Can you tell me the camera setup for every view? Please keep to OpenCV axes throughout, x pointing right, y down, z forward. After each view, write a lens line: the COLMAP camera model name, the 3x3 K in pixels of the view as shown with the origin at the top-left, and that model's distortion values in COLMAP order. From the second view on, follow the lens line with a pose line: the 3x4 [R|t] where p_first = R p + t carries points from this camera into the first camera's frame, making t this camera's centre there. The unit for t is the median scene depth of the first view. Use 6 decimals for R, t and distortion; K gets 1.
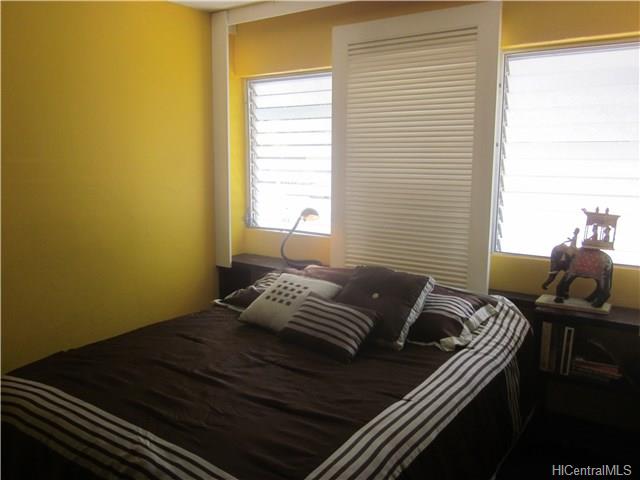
lens RADIAL K [[529.6, 0, 320.0], [0, 529.6, 240.0], [0, 0, 1]] dist [-0.035293, -0.005869]
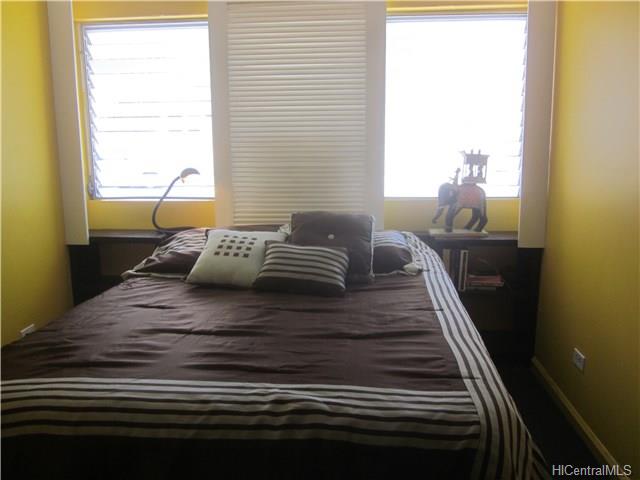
lens RADIAL K [[529.6, 0, 320.0], [0, 529.6, 240.0], [0, 0, 1]] dist [-0.035293, -0.005869]
pose [[0.860856, -0.097111, 0.499497, -0.399927], [0.088611, 0.995231, 0.040774, 0.064683], [-0.501075, 0.009160, 0.865356, 0.124718]]
